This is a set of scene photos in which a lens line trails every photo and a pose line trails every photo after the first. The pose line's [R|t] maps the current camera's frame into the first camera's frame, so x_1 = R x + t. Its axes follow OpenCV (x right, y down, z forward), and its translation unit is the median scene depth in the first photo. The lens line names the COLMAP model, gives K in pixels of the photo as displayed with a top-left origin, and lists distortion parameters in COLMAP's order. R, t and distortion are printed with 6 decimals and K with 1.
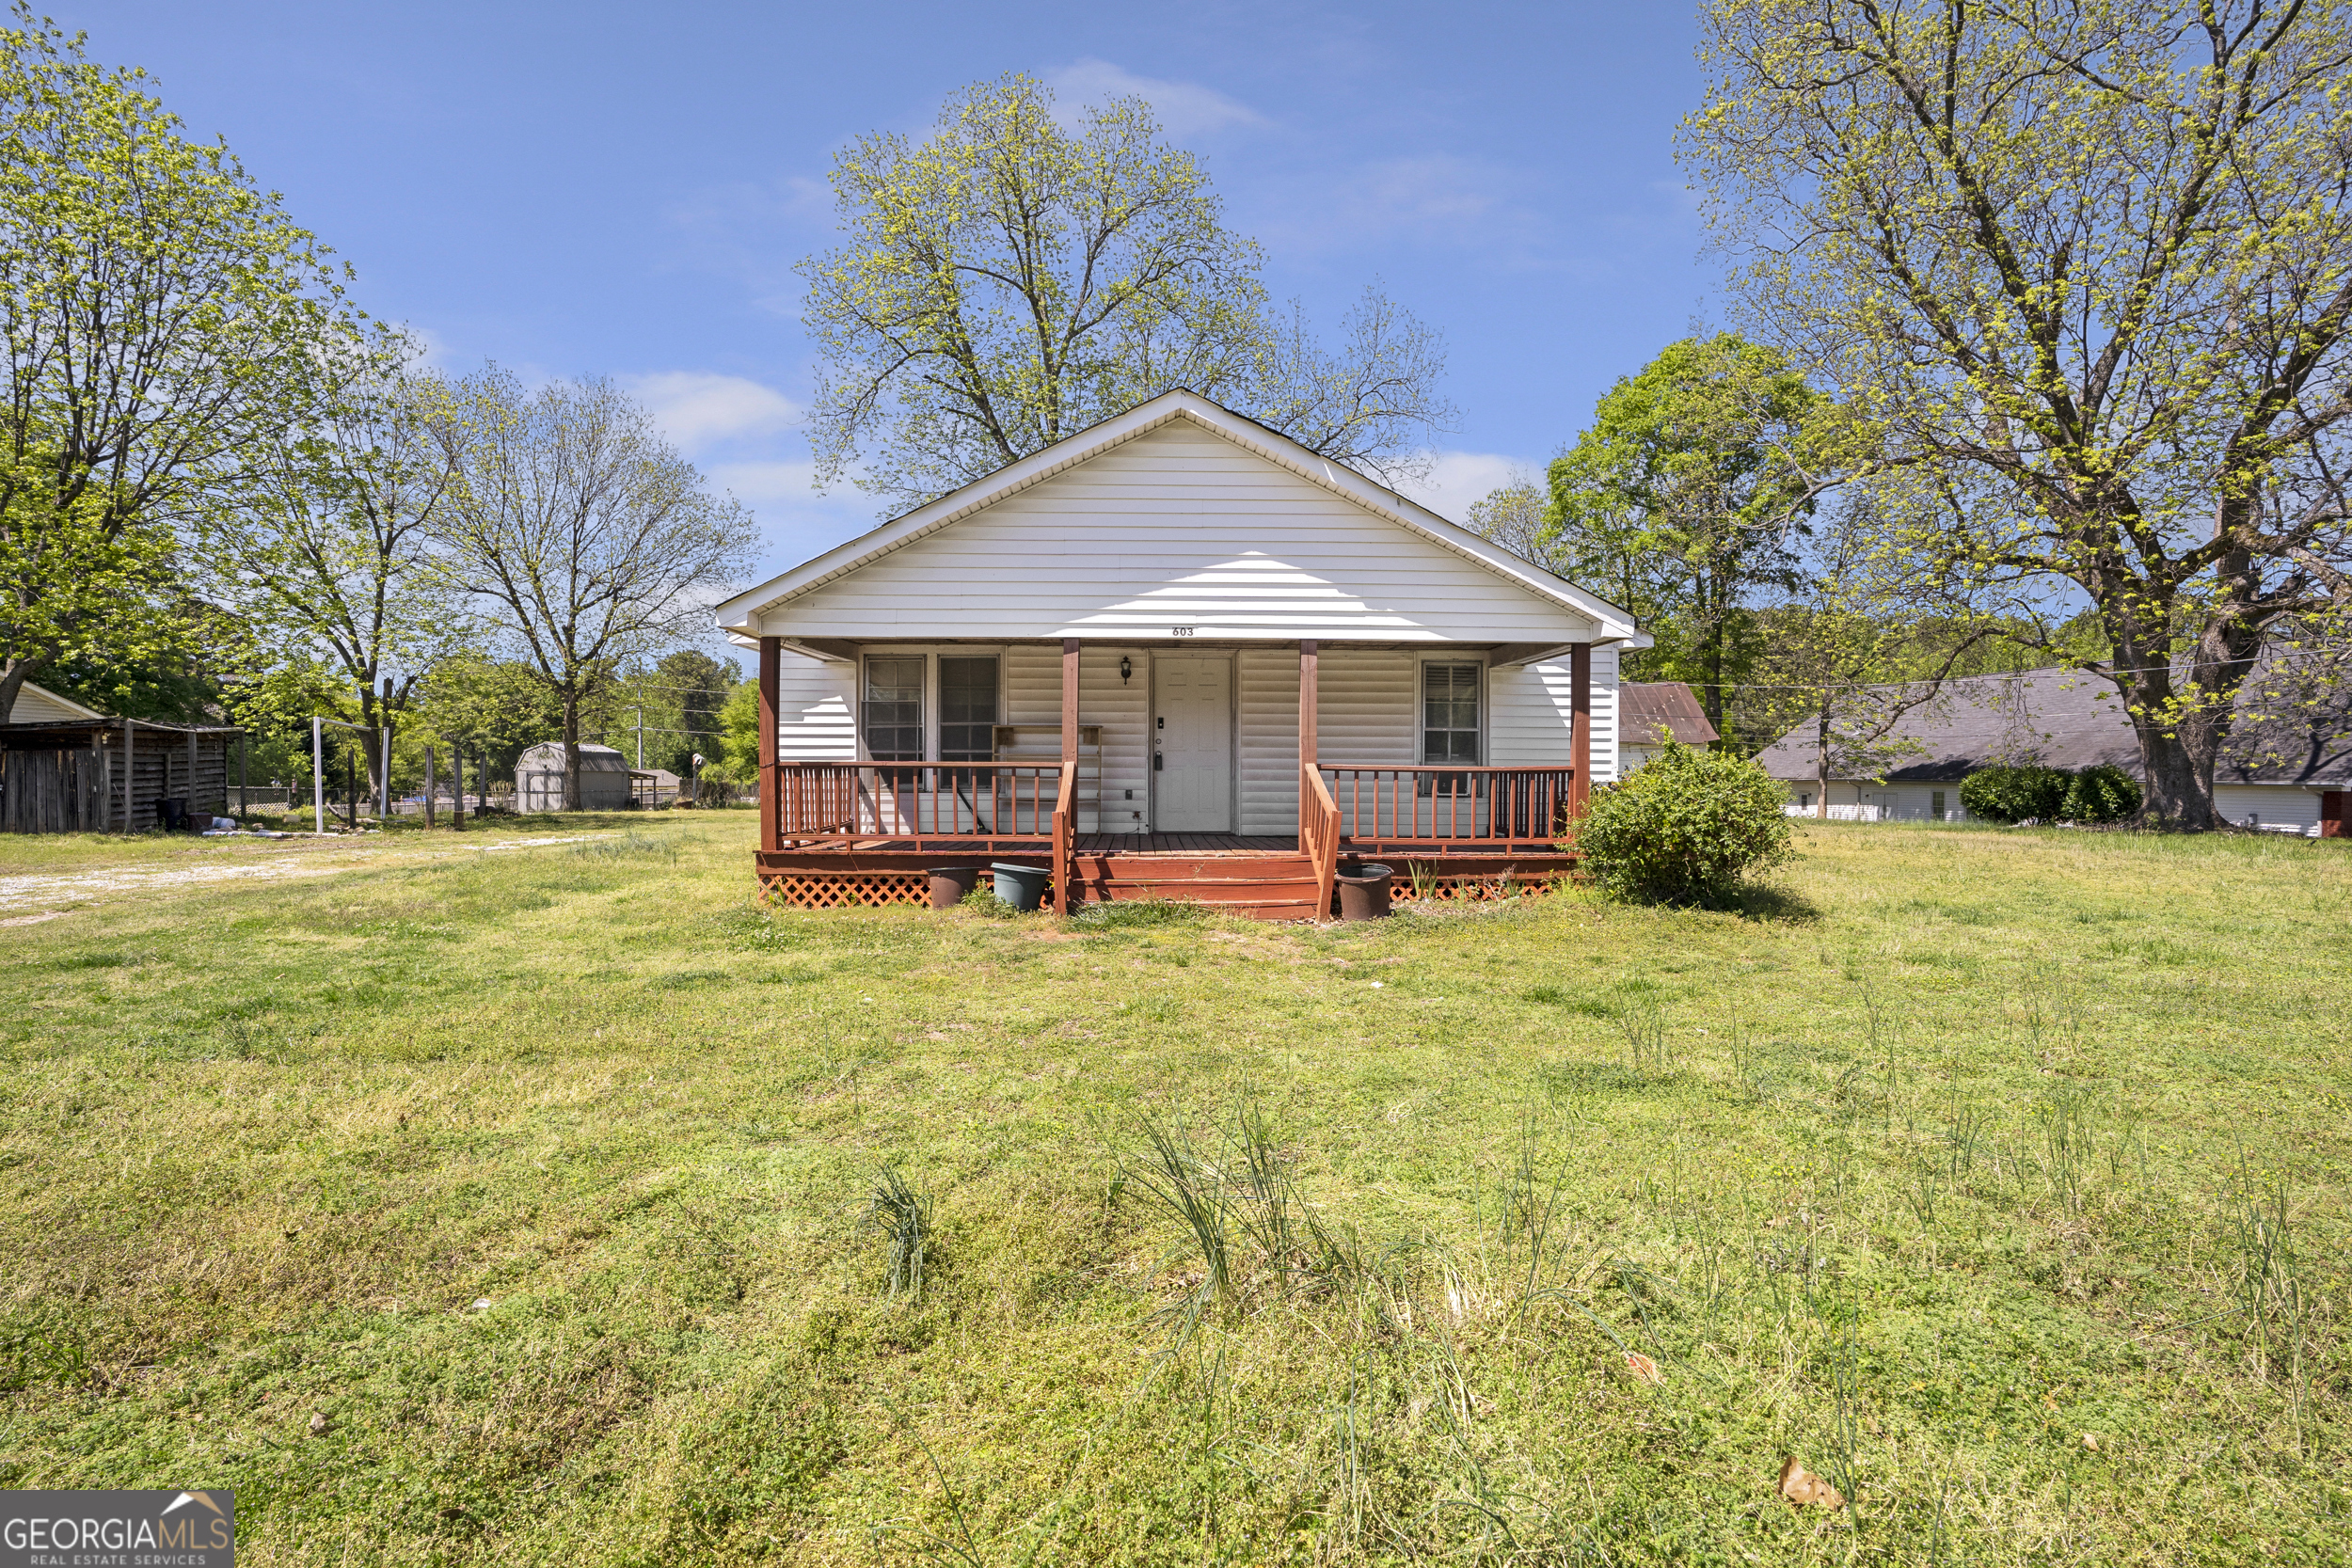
lens RADIAL K [[1164.0, 0, 1177.3], [0, 1164.0, 769.3], [0, 0, 1]] dist [-0.003537, 0.000077]
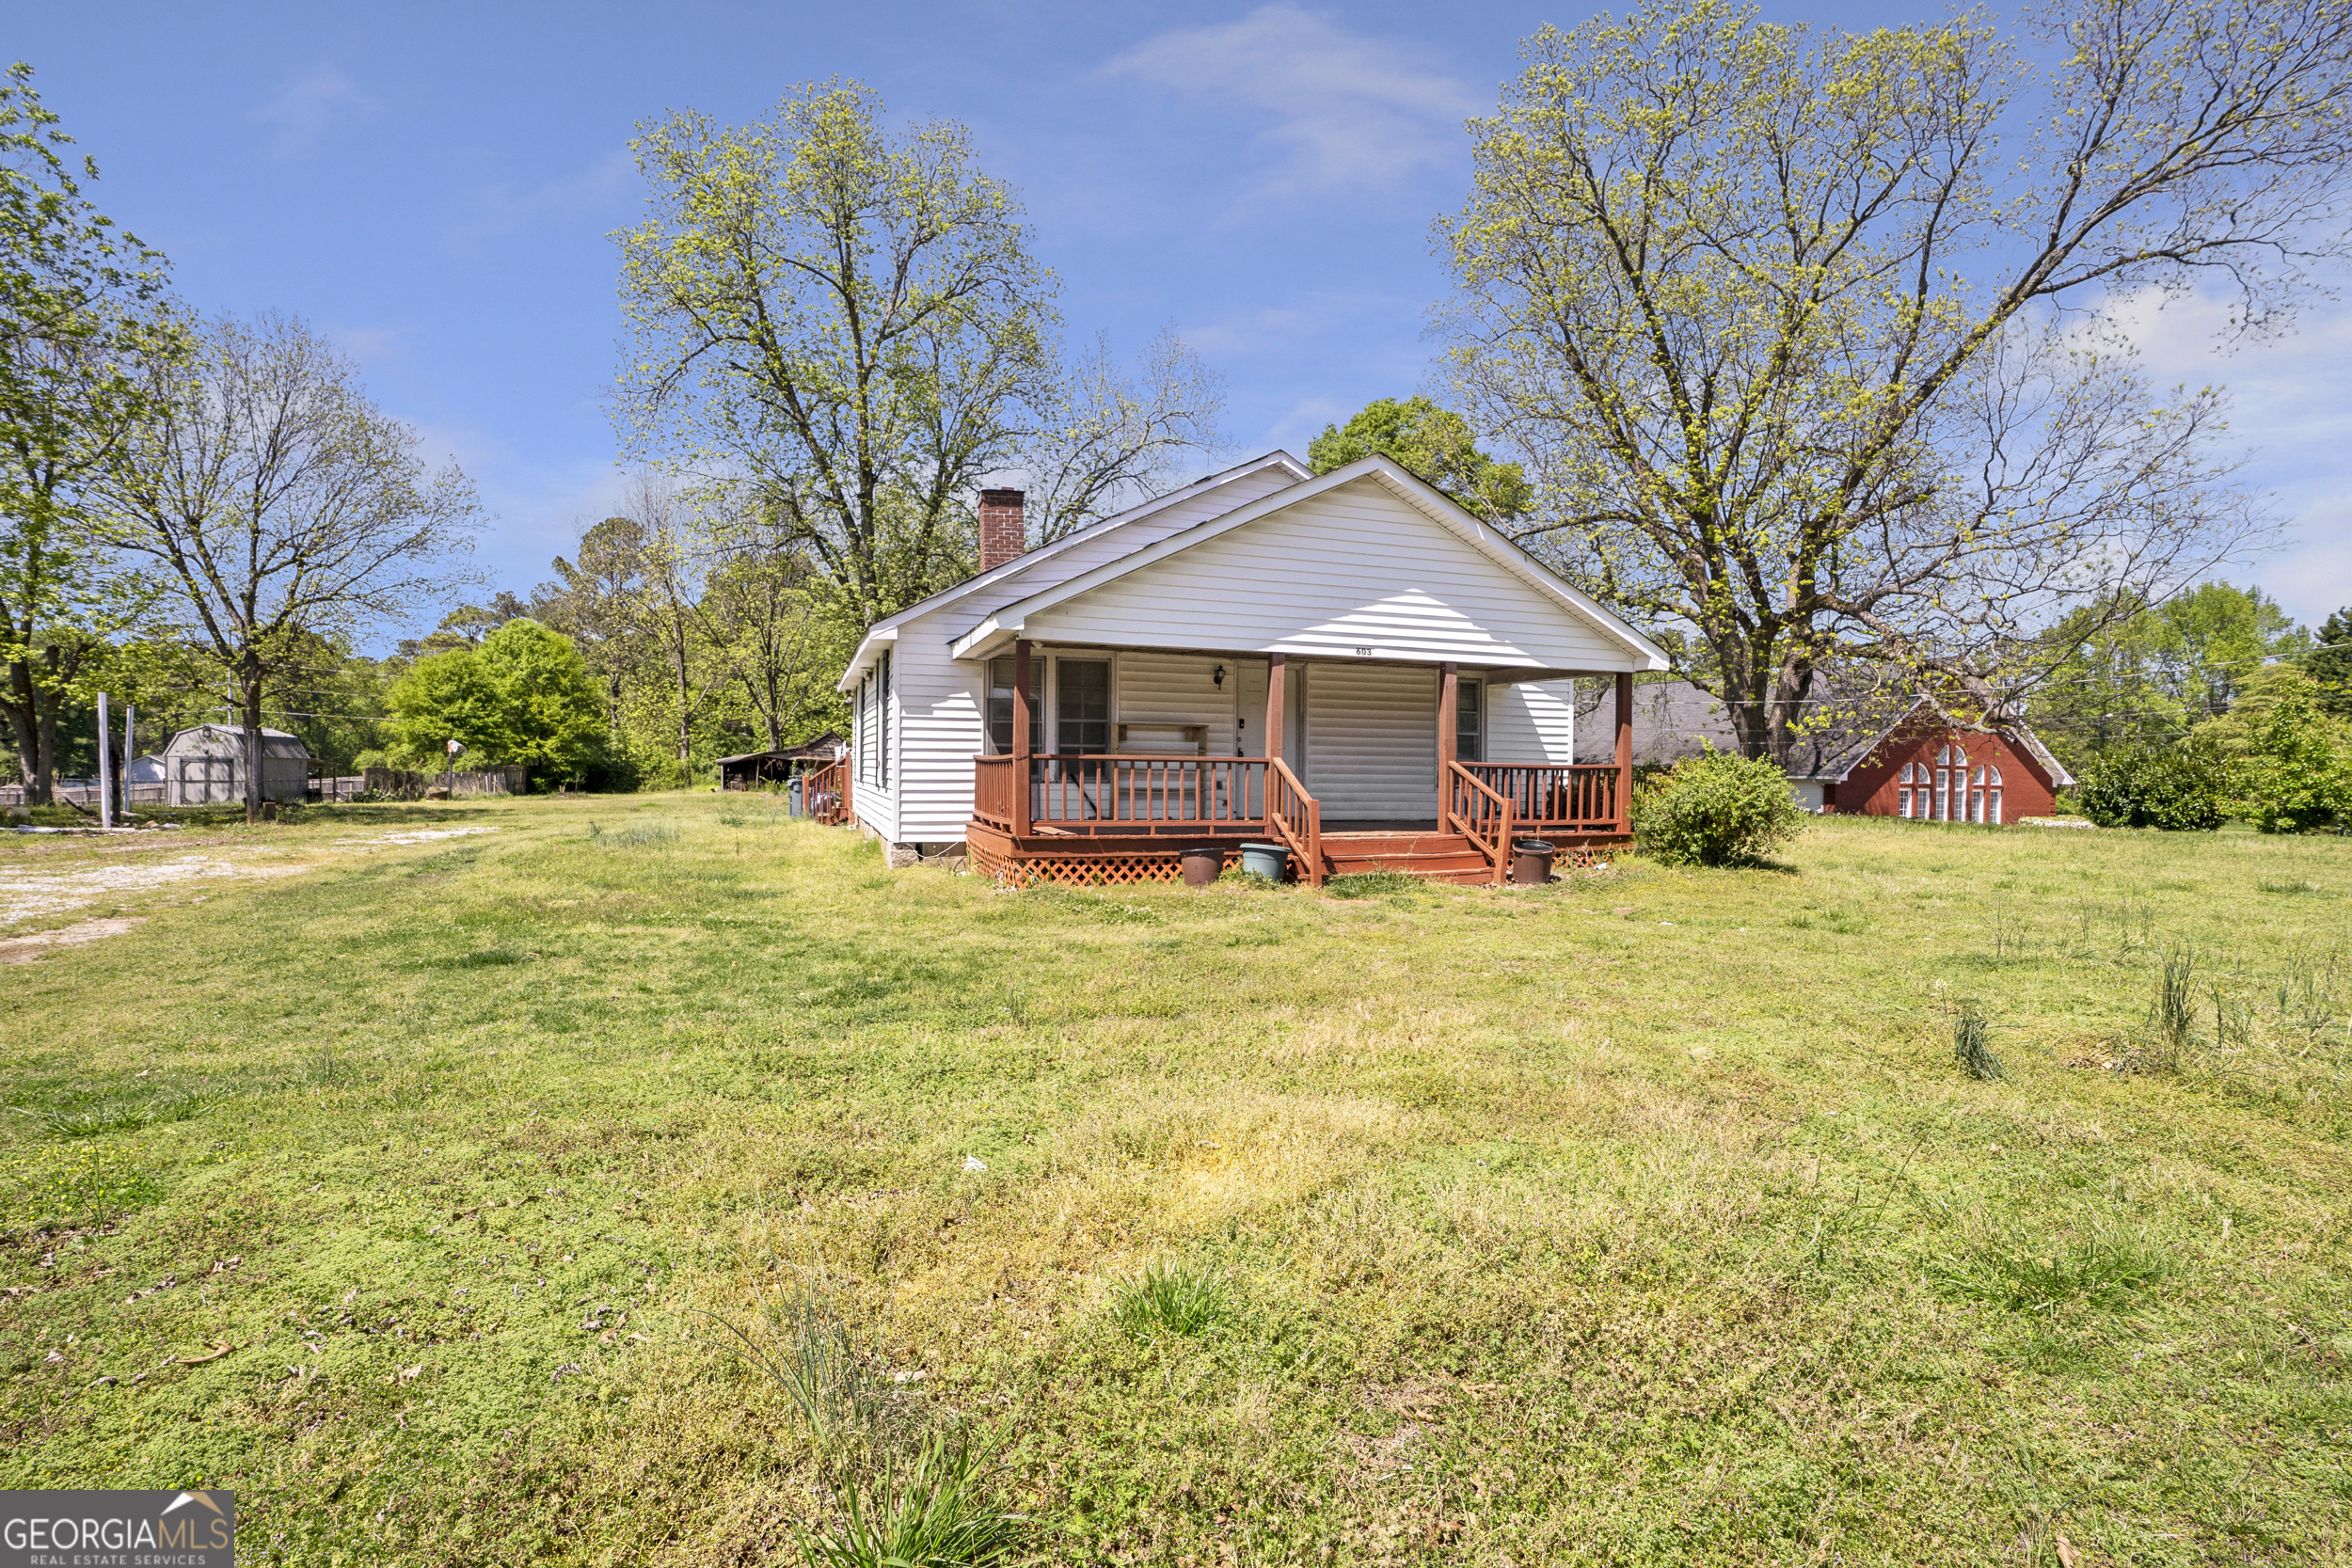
lens RADIAL K [[1096.1, 0, 1169.2], [0, 1096.1, 790.3], [0, 0, 1]] dist [-0.018229, 0.002384]
pose [[0.948555, 0.000209, 0.316612, -0.432313], [-0.008519, 0.999655, 0.024862, -0.000168], [-0.316497, -0.026280, 0.948229, -0.014774]]
